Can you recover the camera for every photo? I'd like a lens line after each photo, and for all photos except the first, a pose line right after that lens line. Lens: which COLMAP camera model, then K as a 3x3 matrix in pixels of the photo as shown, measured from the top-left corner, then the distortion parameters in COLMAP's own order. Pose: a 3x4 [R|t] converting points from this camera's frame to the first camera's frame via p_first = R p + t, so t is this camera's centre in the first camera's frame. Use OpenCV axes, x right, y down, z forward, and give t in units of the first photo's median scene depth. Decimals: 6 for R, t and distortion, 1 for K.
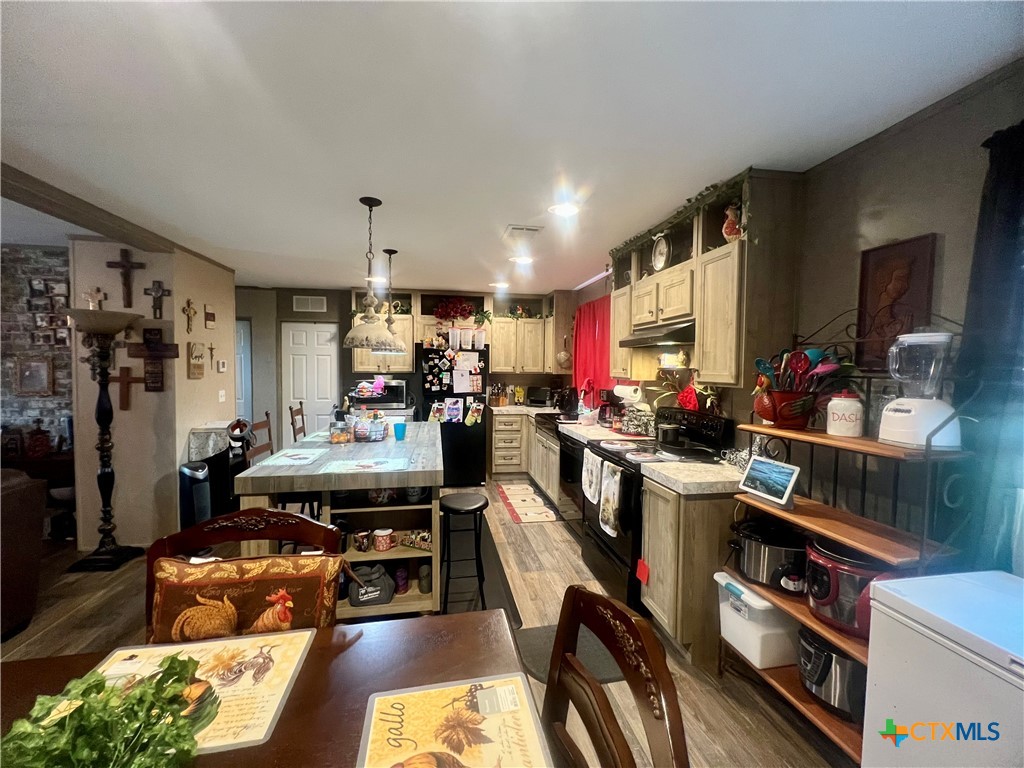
lens RADIAL K [[408.1, 0, 509.2], [0, 408.1, 382.9], [0, 0, 1]] dist [-0.003031, 0.000333]
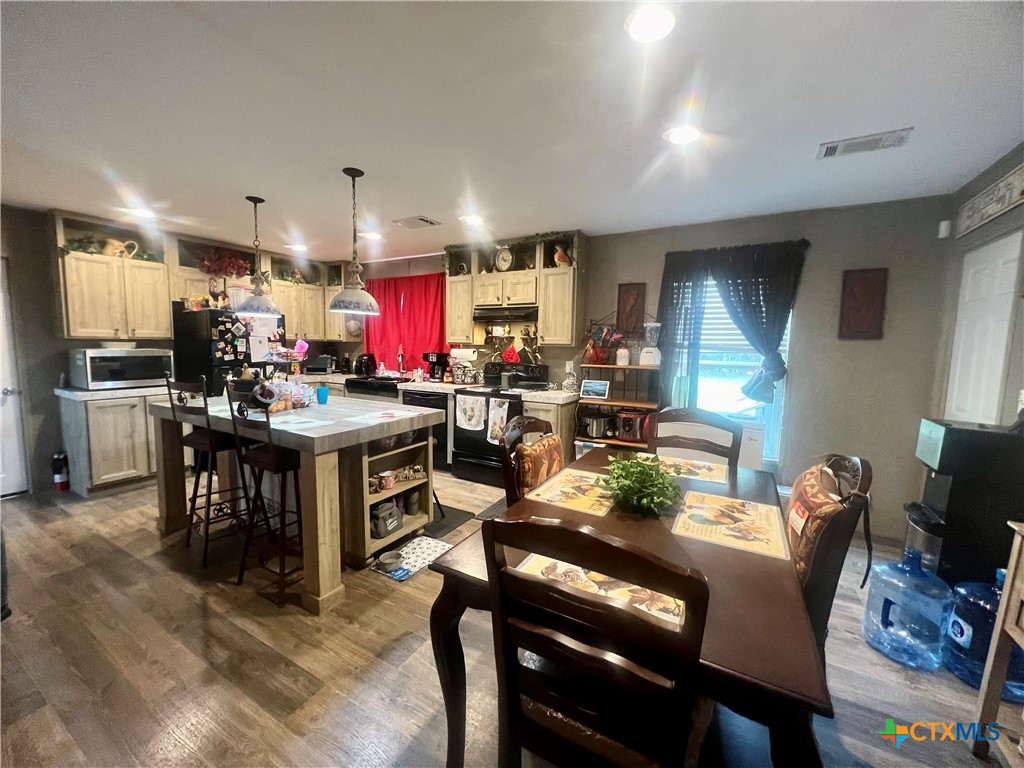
lens RADIAL K [[408.1, 0, 510.2], [0, 408.1, 382.1], [0, 0, 1]] dist [-0.003031, 0.000333]
pose [[0.645441, -0.071166, 0.760488, -0.643306], [0.020237, 0.996894, 0.076114, 0.016836], [-0.763542, -0.033737, 0.644876, -0.005395]]
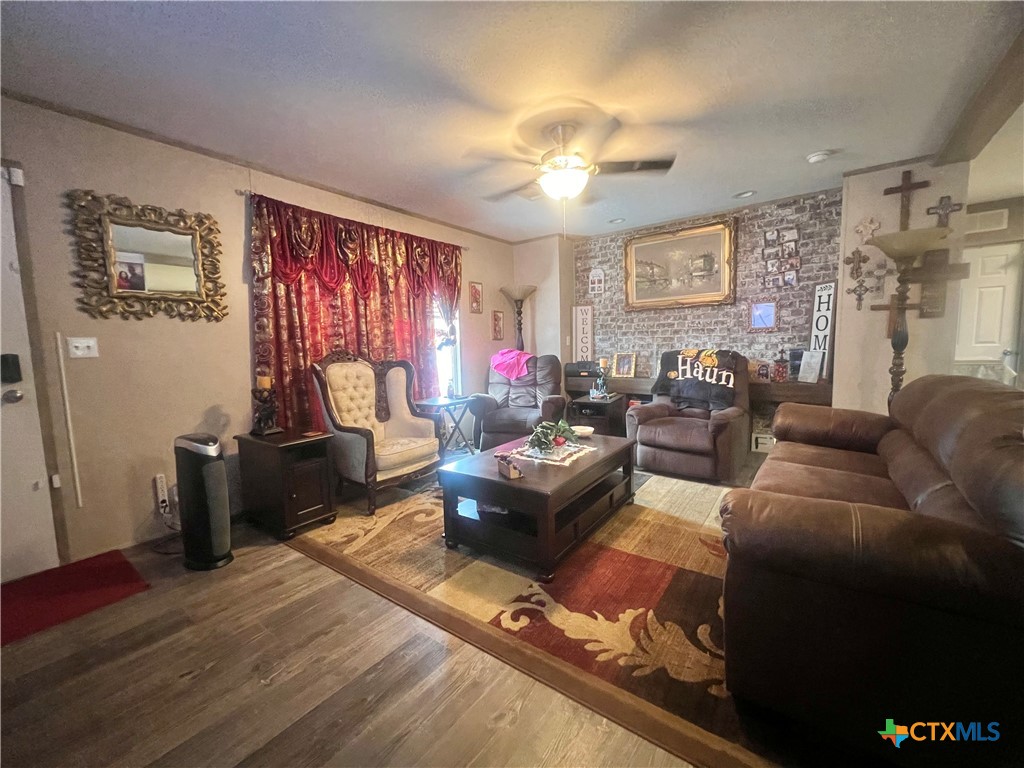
lens RADIAL K [[408.1, 0, 509.9], [0, 408.1, 383.7], [0, 0, 1]] dist [-0.003031, 0.000333]
pose [[0.675520, 0.040291, -0.736240, -0.788047], [0.003511, 0.998319, 0.057855, 0.110619], [0.737334, -0.041668, 0.674243, -0.348860]]
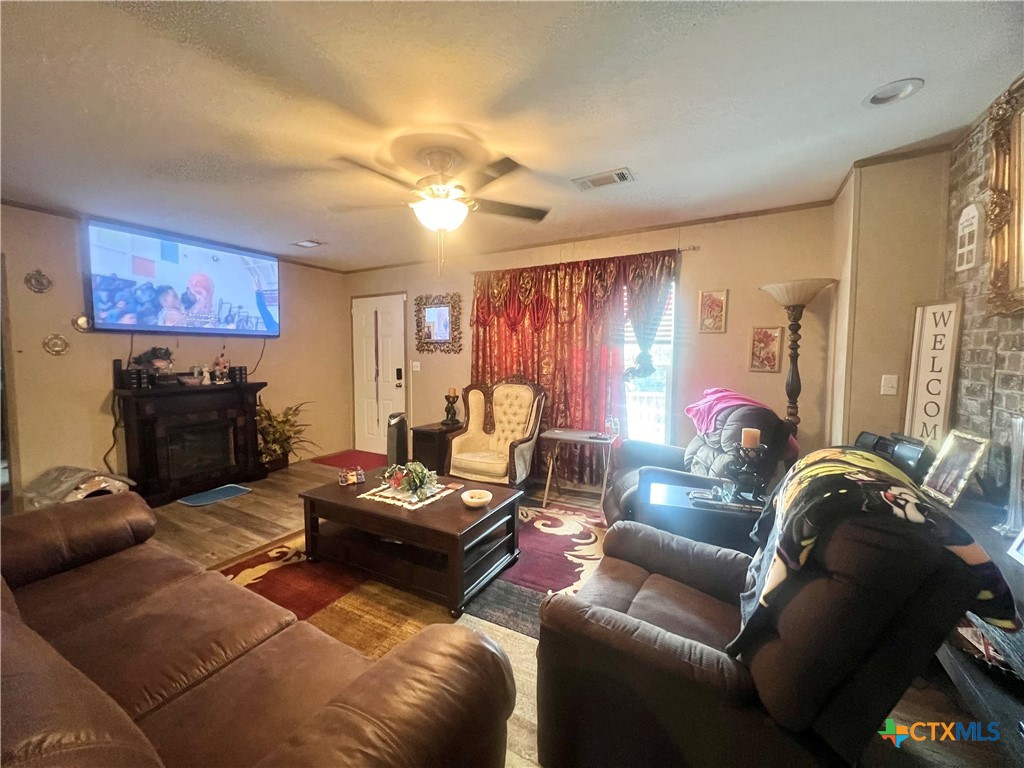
lens RADIAL K [[408.1, 0, 509.1], [0, 408.1, 381.9], [0, 0, 1]] dist [-0.003031, 0.000333]
pose [[-0.646310, 0.037379, -0.762159, -0.829198], [-0.042687, 0.995465, 0.085019, 0.007198], [0.761880, 0.087483, -0.641783, 0.762177]]
